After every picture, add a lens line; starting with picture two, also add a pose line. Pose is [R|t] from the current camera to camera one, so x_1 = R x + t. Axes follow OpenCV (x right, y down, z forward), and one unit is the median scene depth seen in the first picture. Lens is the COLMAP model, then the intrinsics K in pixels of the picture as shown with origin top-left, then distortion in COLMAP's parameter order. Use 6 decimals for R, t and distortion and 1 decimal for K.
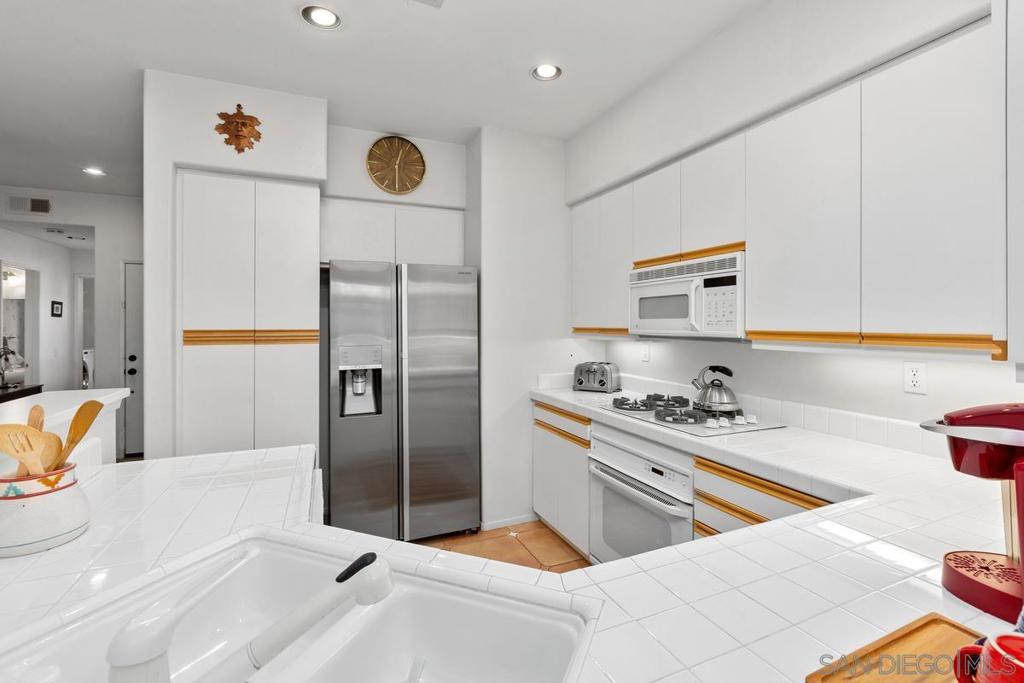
lens RADIAL K [[456.0, 0, 518.6], [0, 456.0, 325.4], [0, 0, 1]] dist [-0.003849, 0.001328]
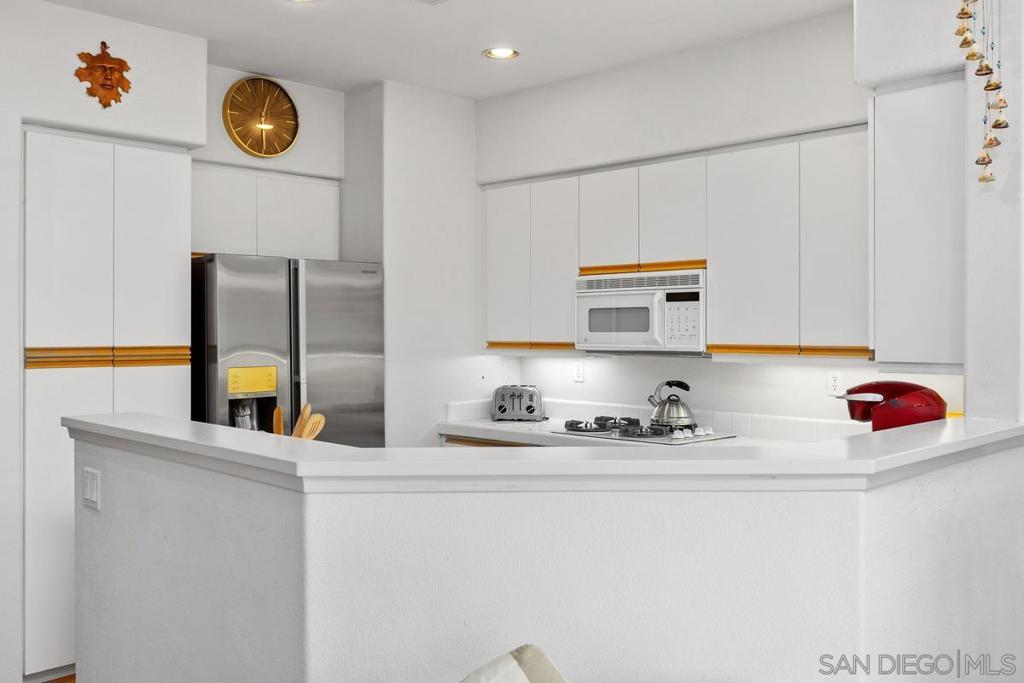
lens RADIAL K [[920.5, 0, 518.5], [0, 920.5, 334.3], [0, 0, 1]] dist [-0.003529, -0.002003]
pose [[0.928834, -0.001026, 0.370494, -0.537704], [0.001288, 0.999999, -0.000460, -0.009169], [-0.370493, 0.000904, 0.928835, -0.631628]]
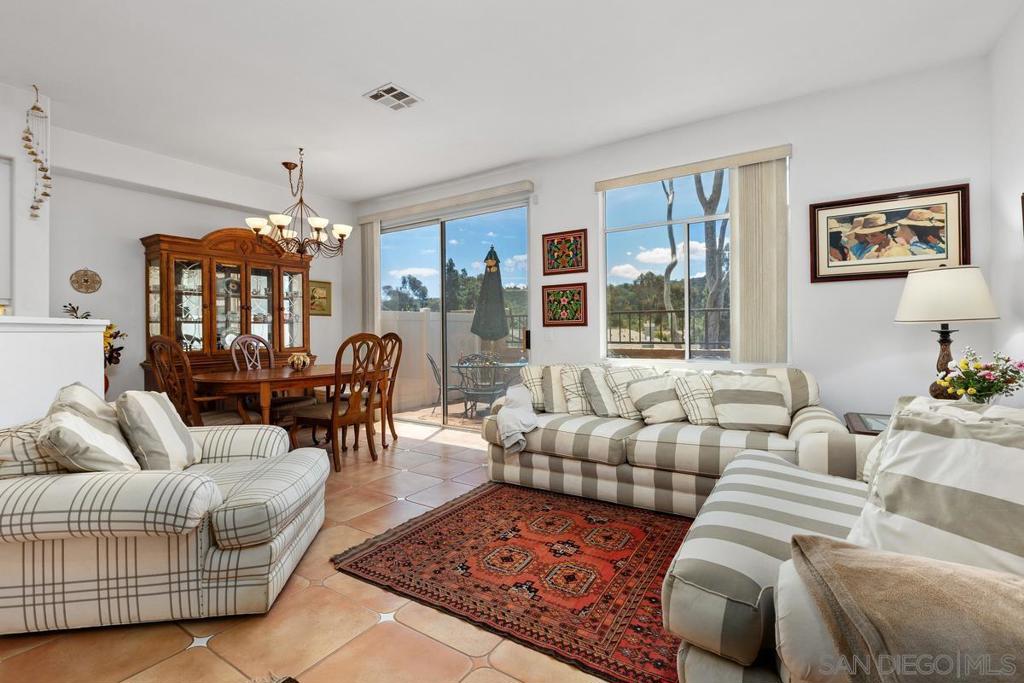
lens RADIAL K [[456.0, 0, 529.7], [0, 456.0, 321.0], [0, 0, 1]] dist [-0.003849, 0.001328]
pose [[-0.553438, 0.024796, 0.832521, -1.340519], [0.012830, 0.999692, -0.021246, 0.128784], [-0.832792, -0.001077, -0.553585, -0.255468]]
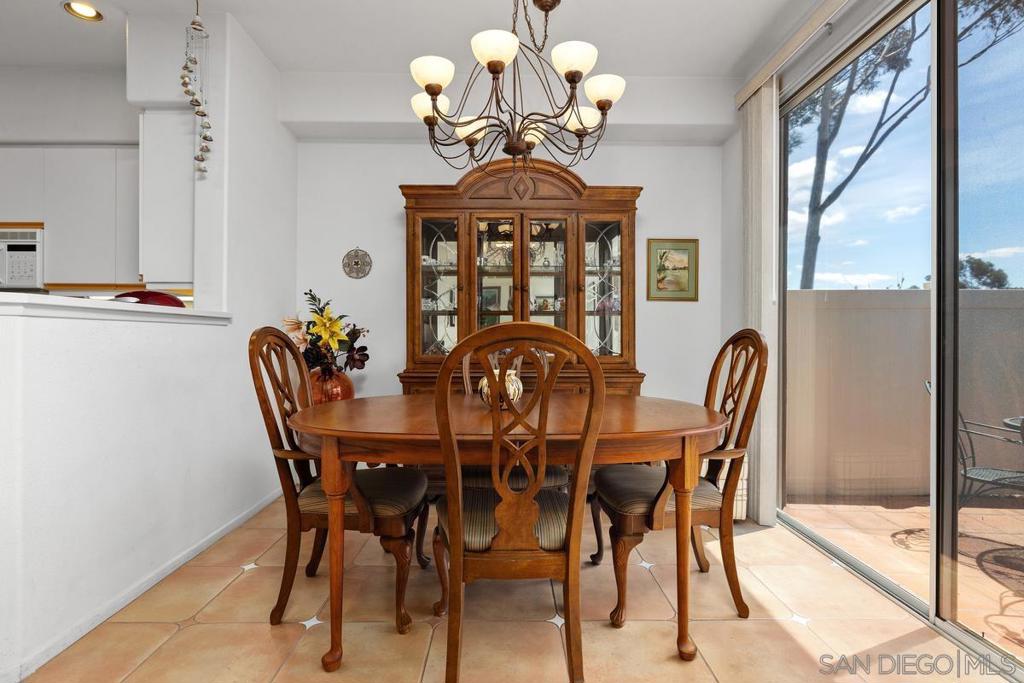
lens RADIAL K [[499.6, 0, 517.3], [0, 499.6, 335.2], [0, 0, 1]] dist [-0.004741, 0.002275]
pose [[0.396836, 0.003732, 0.917882, -0.287971], [-0.000678, 0.999993, -0.003772, 0.142134], [-0.917889, 0.000874, 0.396835, -0.805449]]
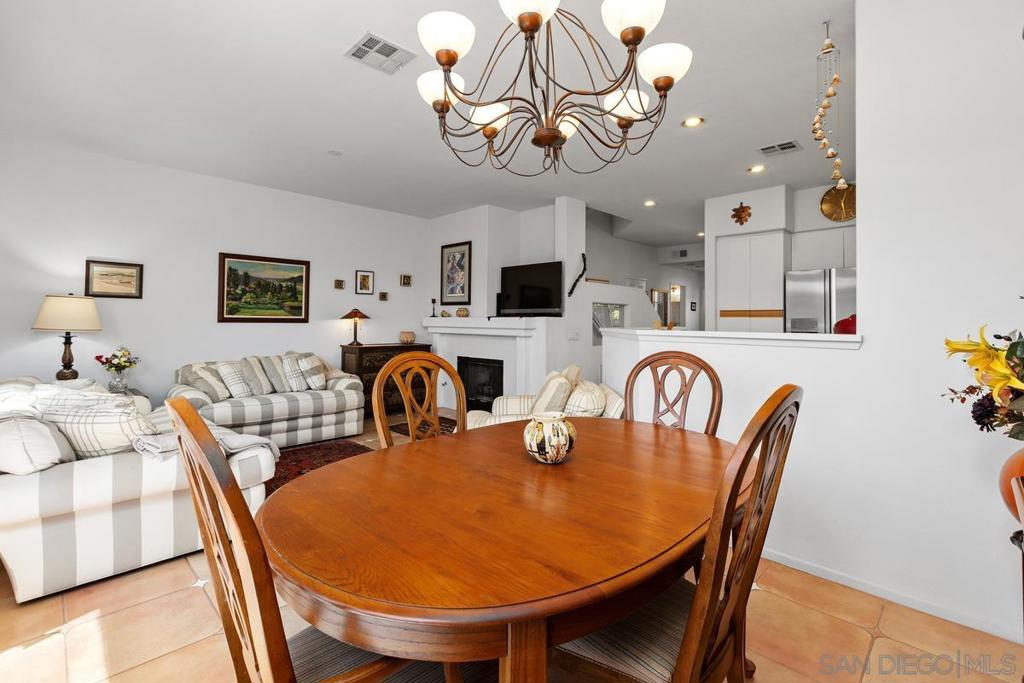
lens RADIAL K [[456.0, 0, 506.5], [0, 456.0, 315.6], [0, 0, 1]] dist [-0.003849, 0.001328]
pose [[0.347325, -0.008916, -0.937702, 0.961478], [-0.010547, 0.999854, -0.013414, 0.074711], [0.937686, 0.014549, 0.347180, -0.726142]]
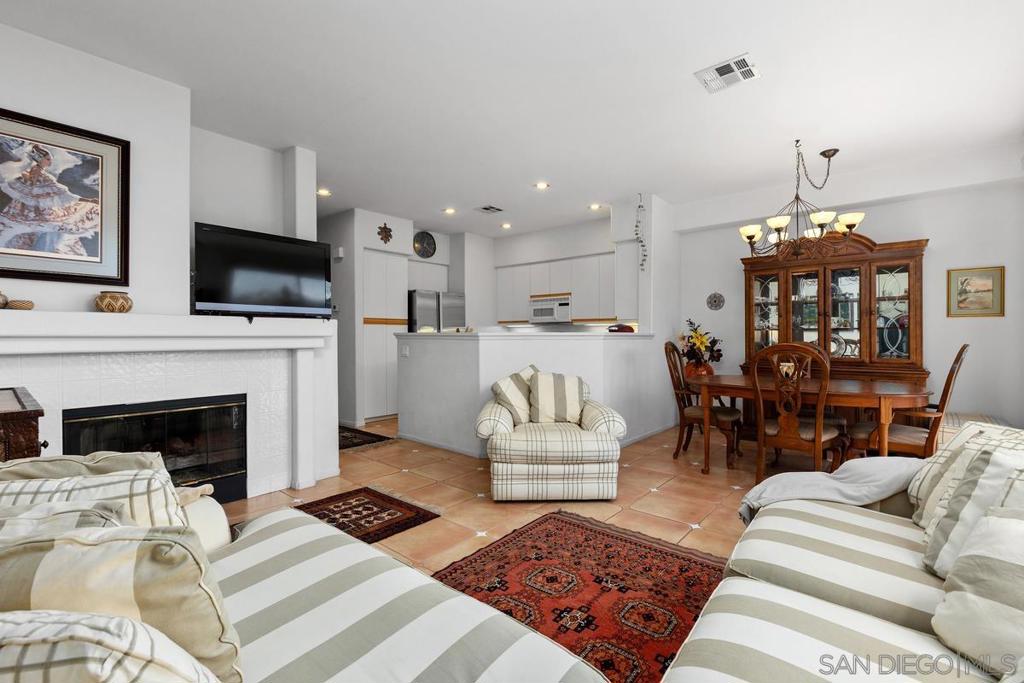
lens RADIAL K [[456.0, 0, 512.2], [0, 456.0, 336.5], [0, 0, 1]] dist [-0.003849, 0.001328]
pose [[0.904810, -0.000717, 0.425815, -1.019123], [0.001333, 0.999998, -0.001148, 0.108774], [-0.425814, 0.001606, 0.904809, -1.422808]]
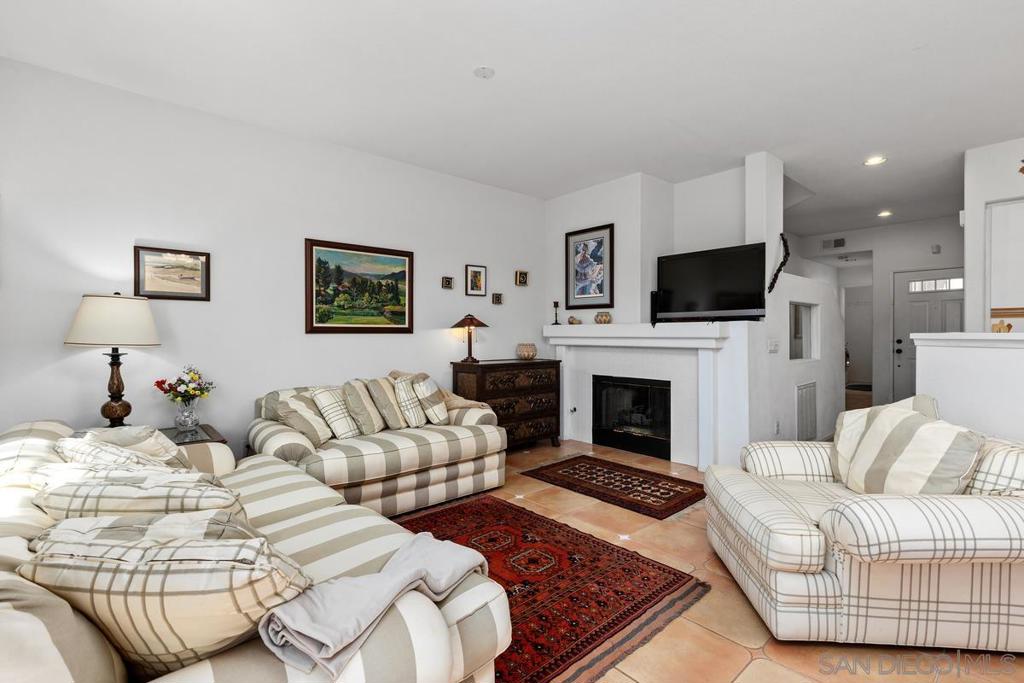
lens RADIAL K [[456.0, 0, 502.2], [0, 456.0, 345.4], [0, 0, 1]] dist [-0.003849, 0.001328]
pose [[0.277125, 0.023466, -0.960547, 0.268069], [0.000358, 0.999699, 0.024525, 0.093298], [0.960834, -0.007140, 0.277033, -1.008394]]
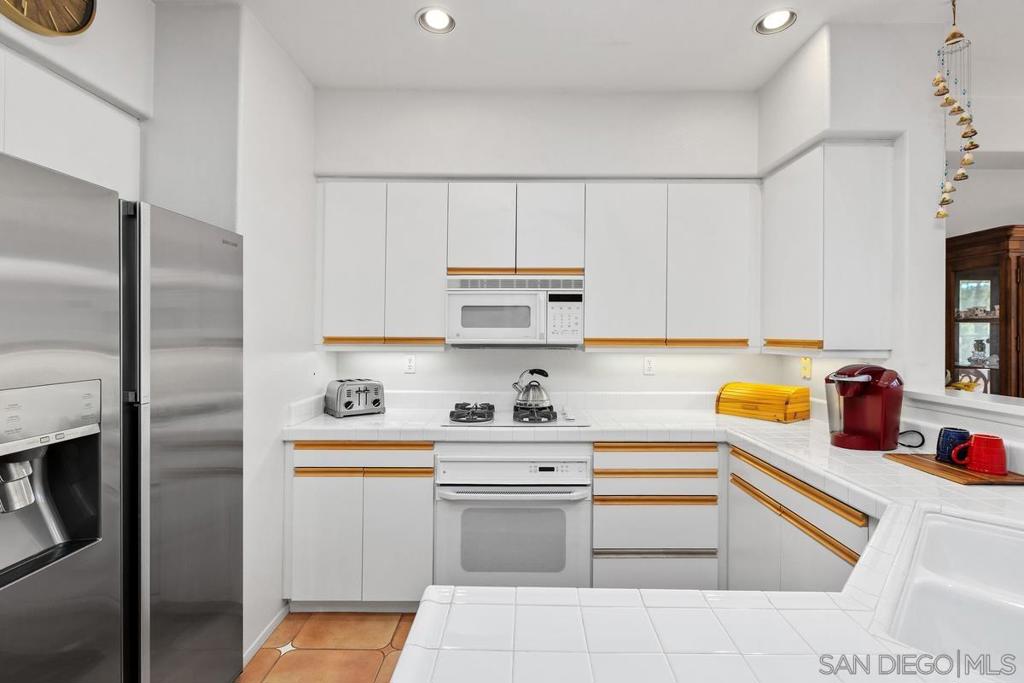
lens RADIAL K [[456.0, 0, 512.8], [0, 456.0, 333.8], [0, 0, 1]] dist [-0.003849, 0.001328]
pose [[0.407053, 0.004154, 0.913395, -0.580429], [-0.000246, 0.999990, -0.004438, 0.003482], [-0.913404, 0.001582, 0.407050, 0.512322]]
